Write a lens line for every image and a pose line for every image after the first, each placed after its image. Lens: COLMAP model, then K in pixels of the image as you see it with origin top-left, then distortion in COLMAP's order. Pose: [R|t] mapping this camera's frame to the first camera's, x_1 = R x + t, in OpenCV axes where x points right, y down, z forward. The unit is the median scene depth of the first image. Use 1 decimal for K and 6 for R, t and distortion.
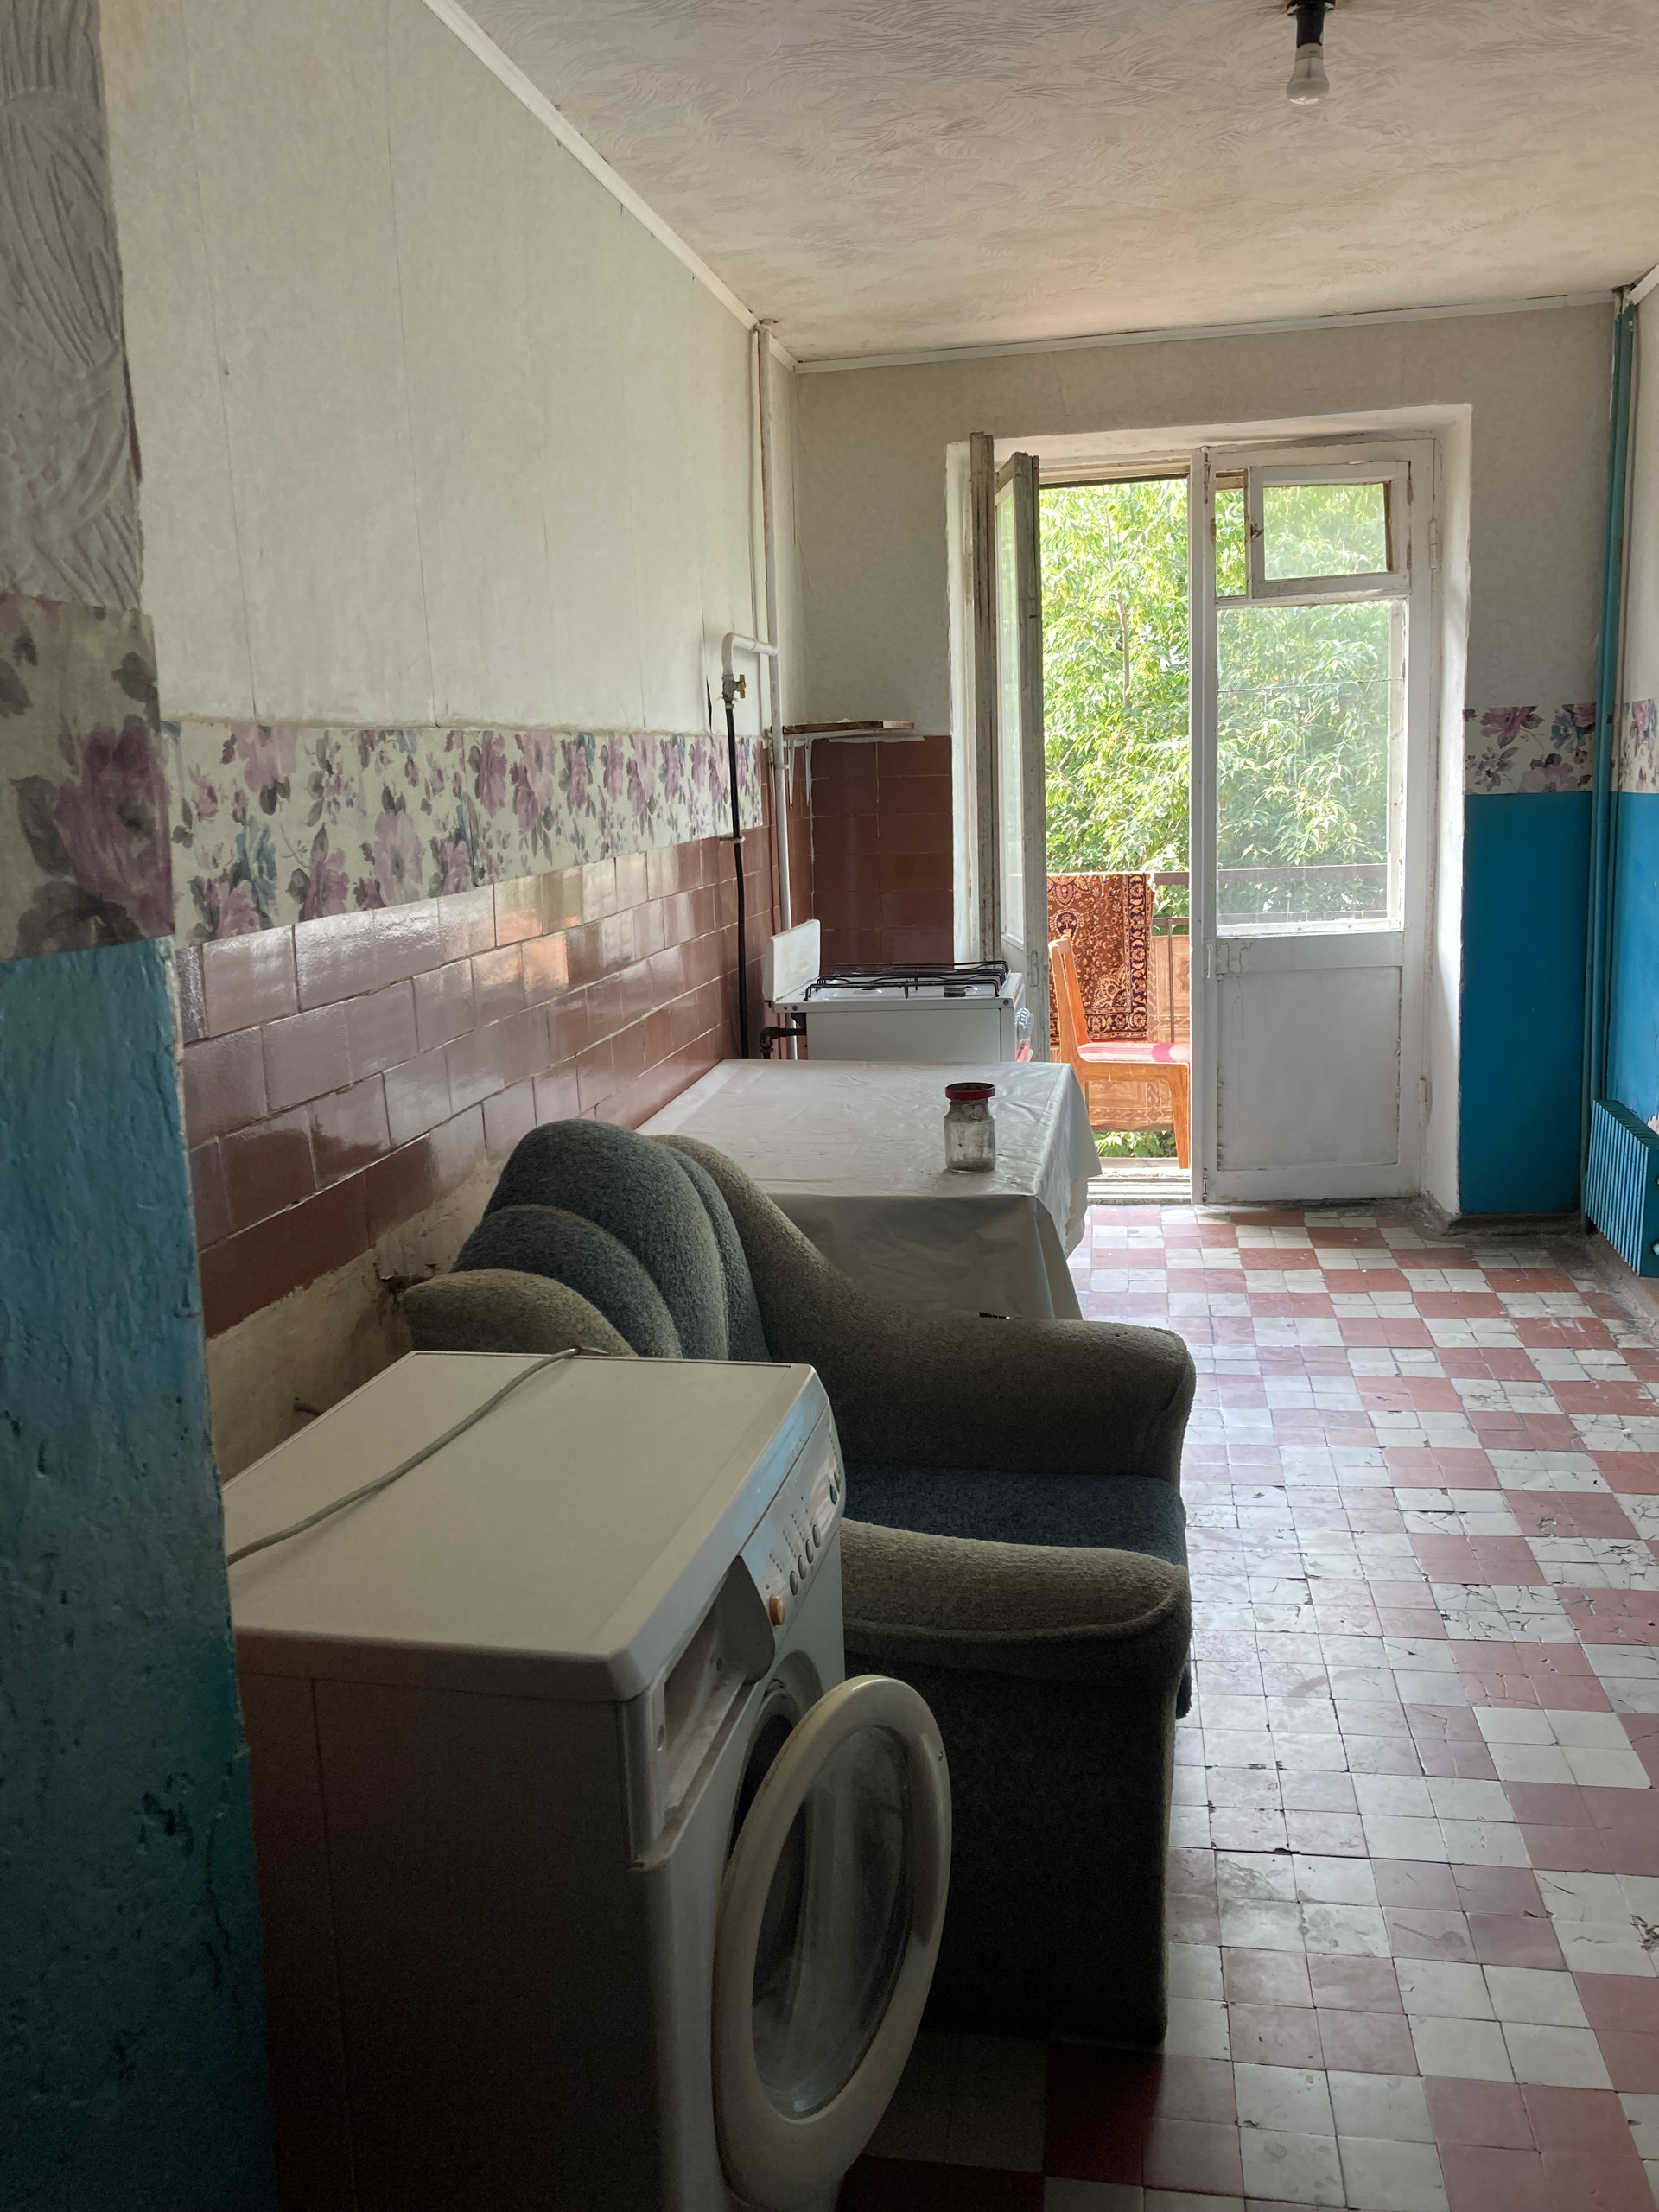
lens RADIAL K [[1801.1, 0, 829.5], [0, 1801.1, 1106.0], [0, 0, 1]] dist [0.003497, 0.000262]
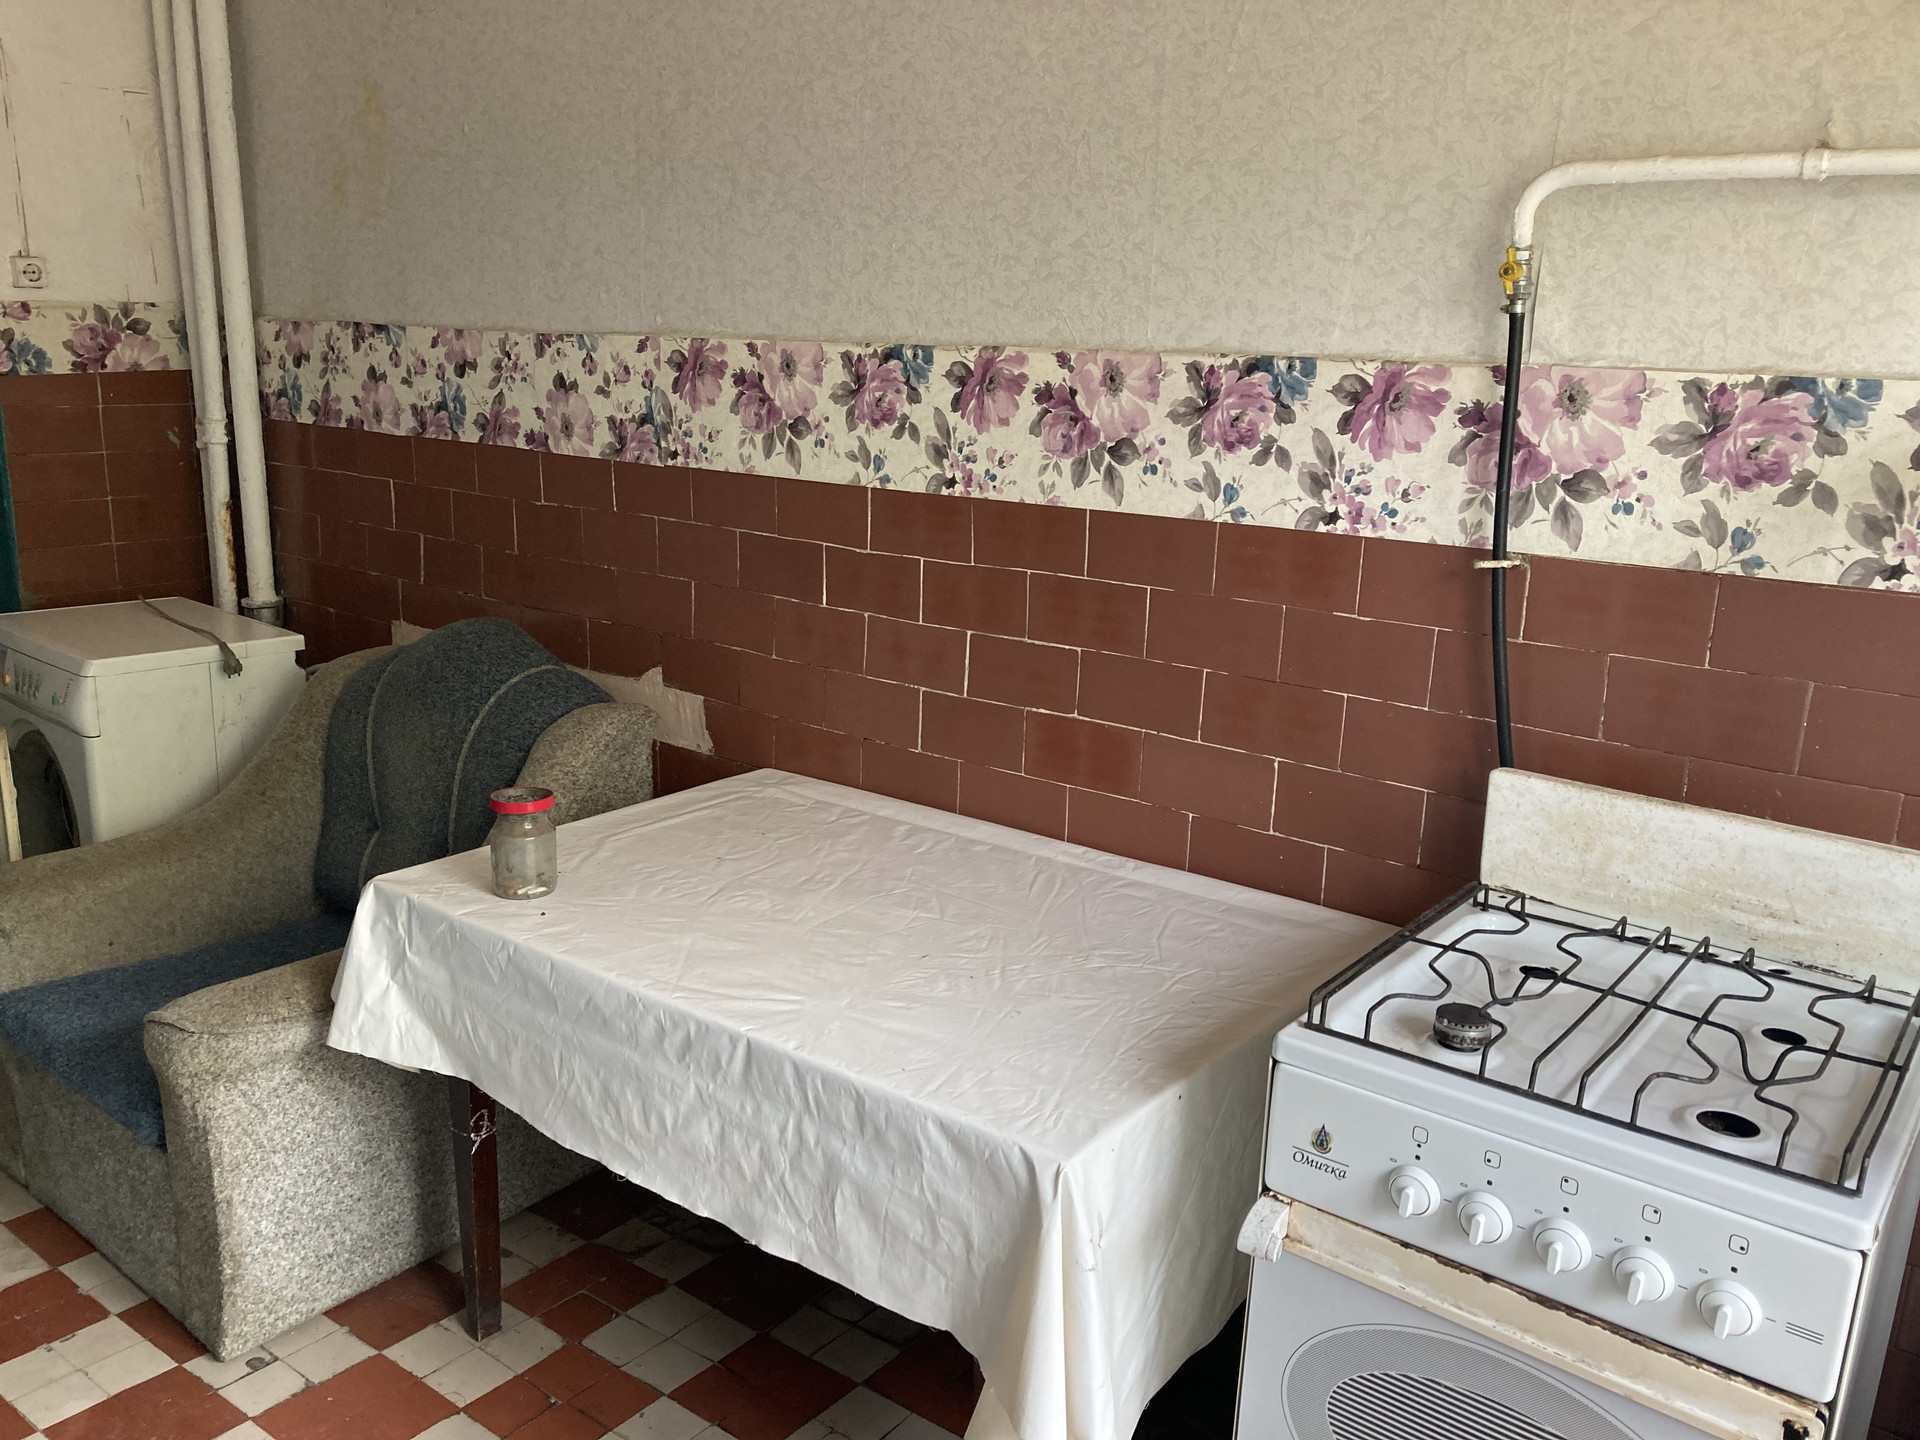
lens RADIAL K [[1563.4, 0, 960.0], [0, 1563.4, 720.0], [0, 0, 1]] dist [0.003497, 0.000262]
pose [[-0.479423, 0.253772, -0.840091, 0.774577], [-0.164412, 0.914355, 0.370032, -0.464249], [0.862046, 0.315523, -0.396639, 1.963336]]
